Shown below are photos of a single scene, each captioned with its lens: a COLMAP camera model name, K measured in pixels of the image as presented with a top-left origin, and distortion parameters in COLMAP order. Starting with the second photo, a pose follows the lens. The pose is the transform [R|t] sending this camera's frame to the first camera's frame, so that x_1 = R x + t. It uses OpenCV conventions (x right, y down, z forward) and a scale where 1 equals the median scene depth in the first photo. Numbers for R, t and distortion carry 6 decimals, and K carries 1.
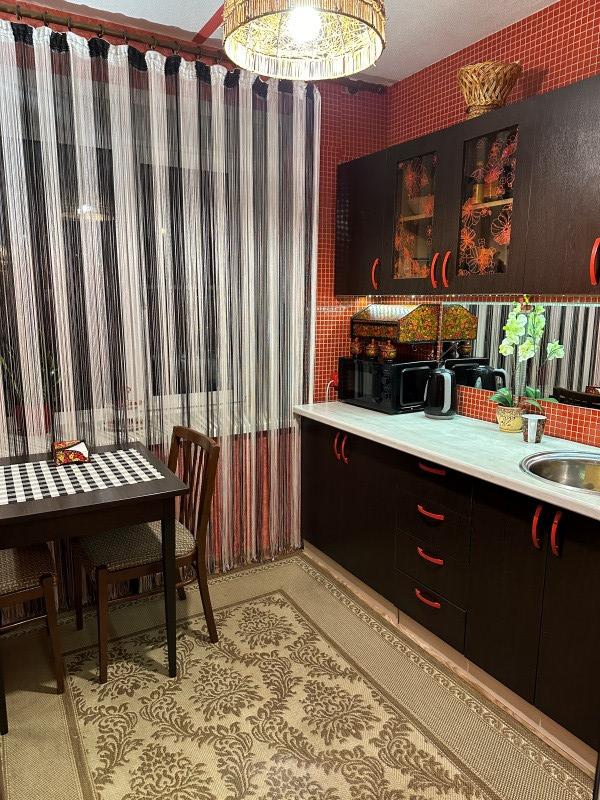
lens RADIAL K [[561.9, 0, 297.2], [0, 561.9, 401.9], [0, 0, 1]] dist [0.064354, -0.063194]
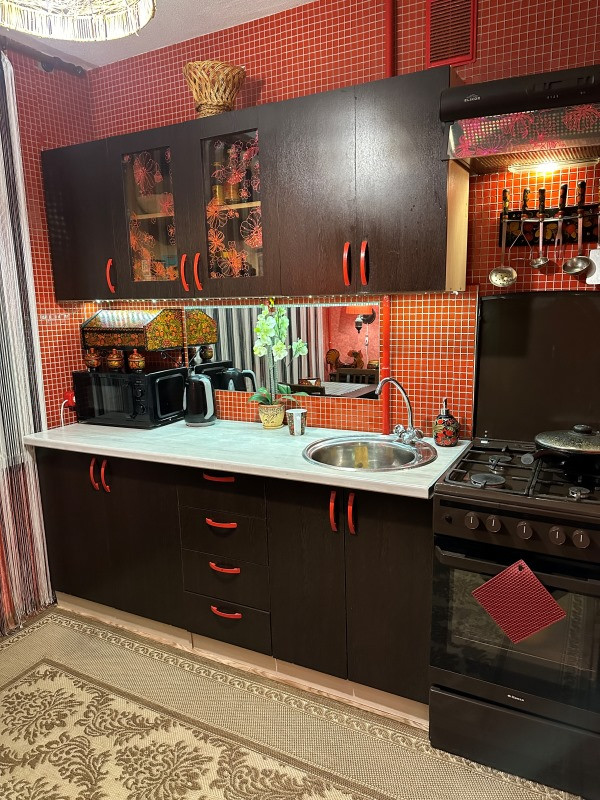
lens RADIAL K [[561.9, 0, 301.2], [0, 561.9, 405.6], [0, 0, 1]] dist [0.064354, -0.063194]
pose [[0.844656, -0.122327, 0.521146, -0.122659], [0.126730, 0.991560, 0.027346, -0.010971], [-0.520092, 0.042947, 0.853030, 0.098989]]
